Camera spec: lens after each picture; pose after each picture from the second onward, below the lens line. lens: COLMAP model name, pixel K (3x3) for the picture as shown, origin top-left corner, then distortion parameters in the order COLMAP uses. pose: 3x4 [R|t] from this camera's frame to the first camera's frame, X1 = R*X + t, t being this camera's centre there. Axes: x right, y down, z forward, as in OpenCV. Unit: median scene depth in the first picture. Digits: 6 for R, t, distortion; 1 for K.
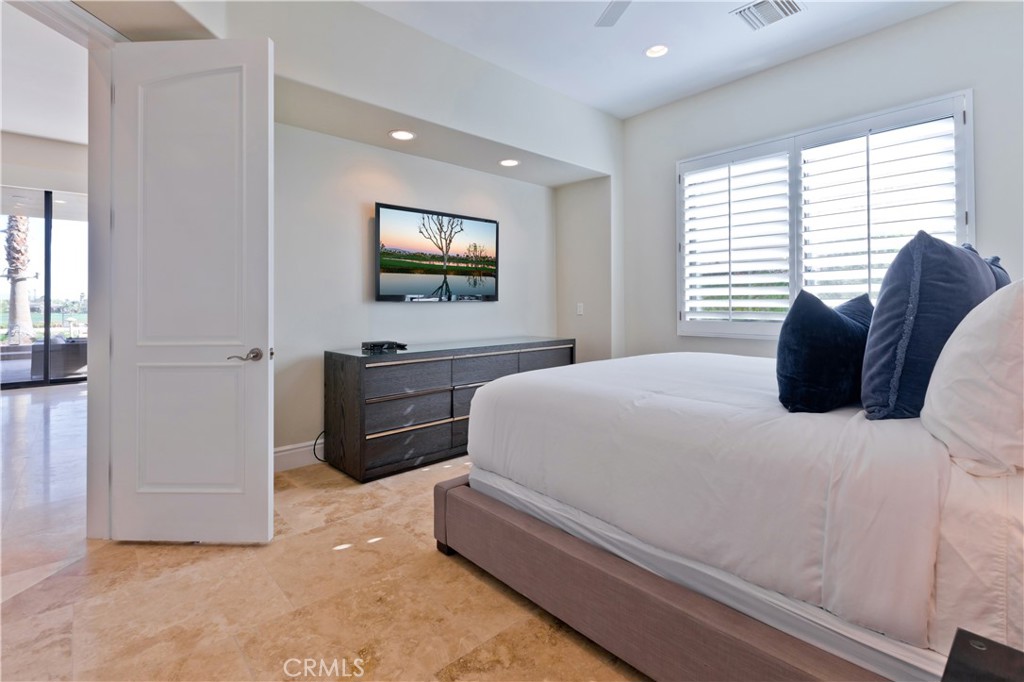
lens RADIAL K [[488.9, 0, 512.0], [0, 488.9, 341.0], [0, 0, 1]] dist [-0.001591, -0.000085]
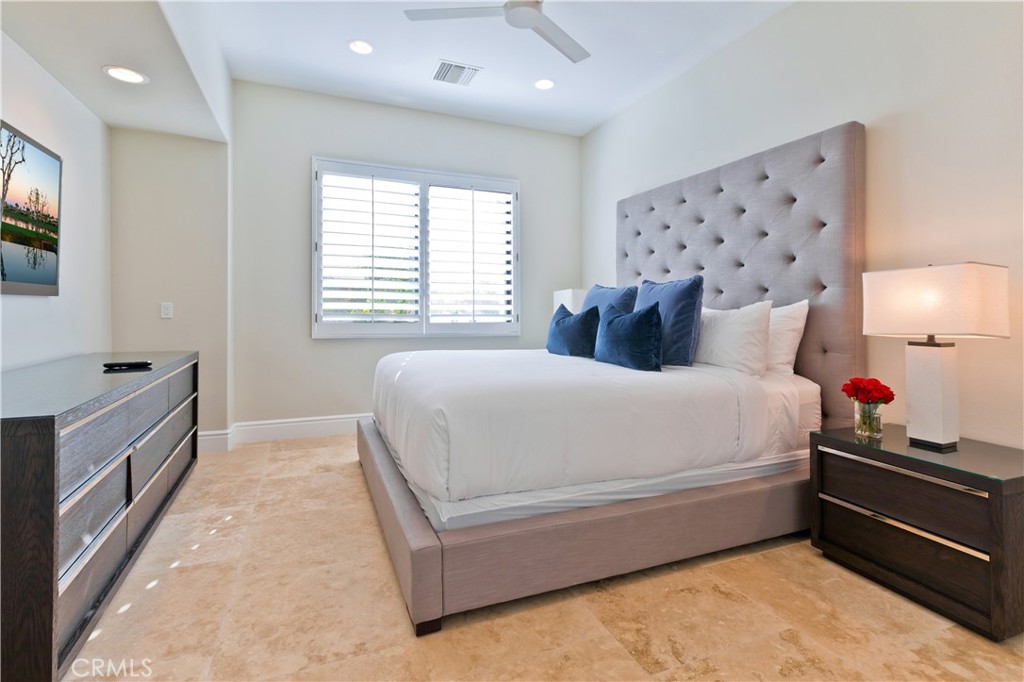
lens RADIAL K [[480.4, 0, 517.9], [0, 480.4, 330.3], [0, 0, 1]] dist [0.000446, -0.000127]
pose [[0.319499, -0.032019, 0.947046, -0.477321], [0.055568, 0.998342, 0.015007, -0.022375], [-0.945956, 0.047831, 0.320748, 0.372708]]
